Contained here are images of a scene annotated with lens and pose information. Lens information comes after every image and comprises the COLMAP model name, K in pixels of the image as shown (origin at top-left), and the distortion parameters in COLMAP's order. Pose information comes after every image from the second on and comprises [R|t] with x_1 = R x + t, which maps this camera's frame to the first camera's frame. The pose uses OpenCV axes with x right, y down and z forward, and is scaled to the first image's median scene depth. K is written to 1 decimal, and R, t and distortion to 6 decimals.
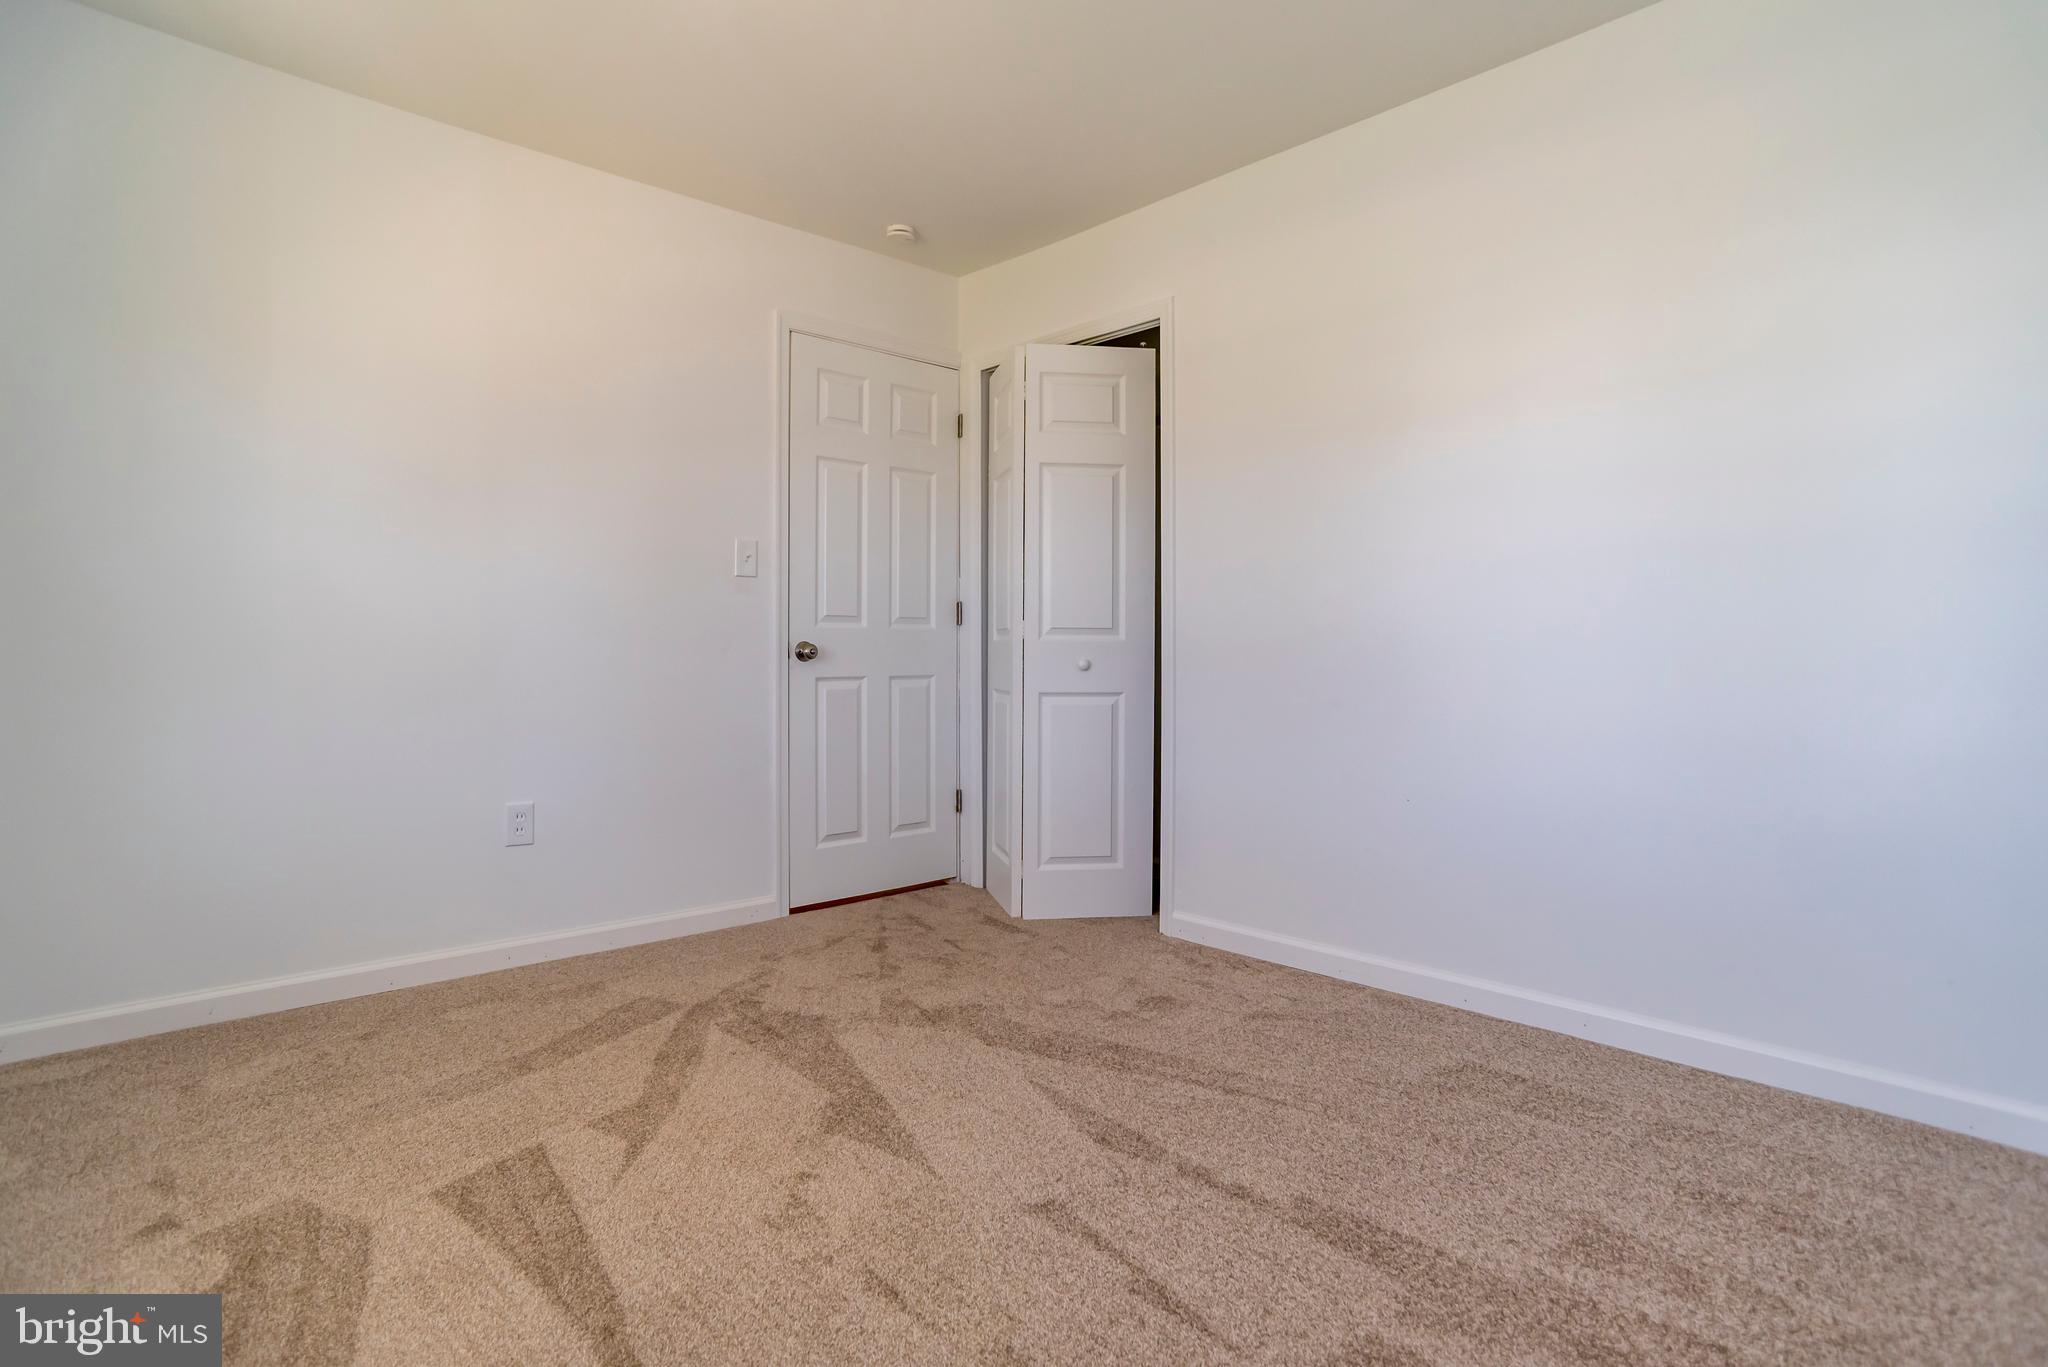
lens RADIAL K [[1069.9, 0, 998.2], [0, 1069.9, 649.2], [0, 0, 1]] dist [-0.071240, 0.030134]
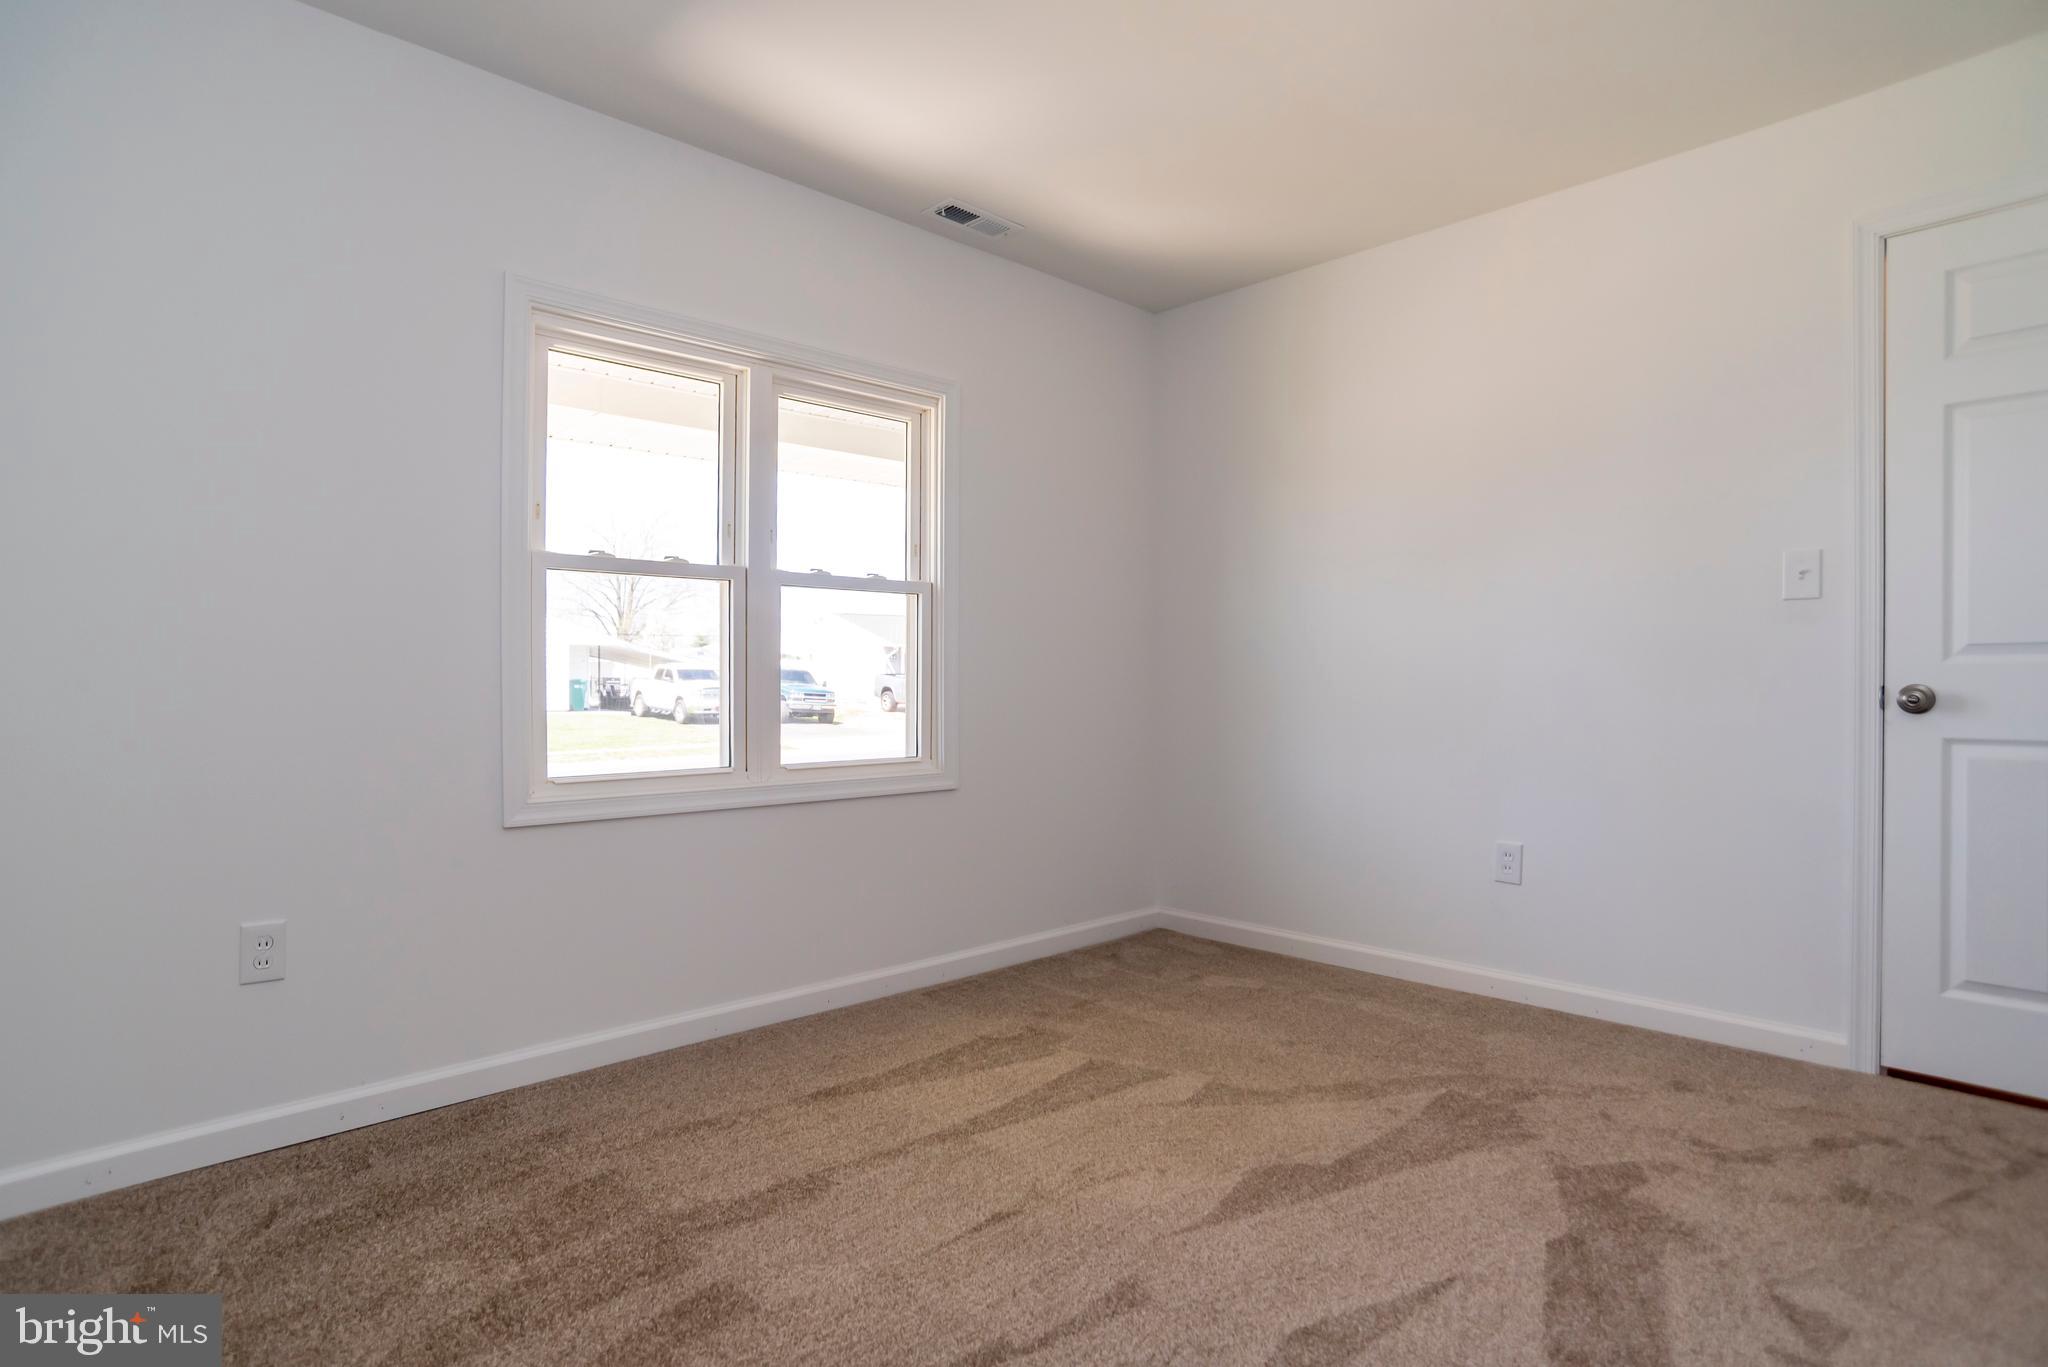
lens RADIAL K [[1069.9, 0, 1016.6], [0, 1069.9, 685.4], [0, 0, 1]] dist [-0.071240, 0.030134]
pose [[0.012864, 0.004739, -0.999906, 0.579700], [-0.000181, 0.999989, 0.004737, -0.012165], [0.999917, 0.000120, 0.012865, 0.518888]]
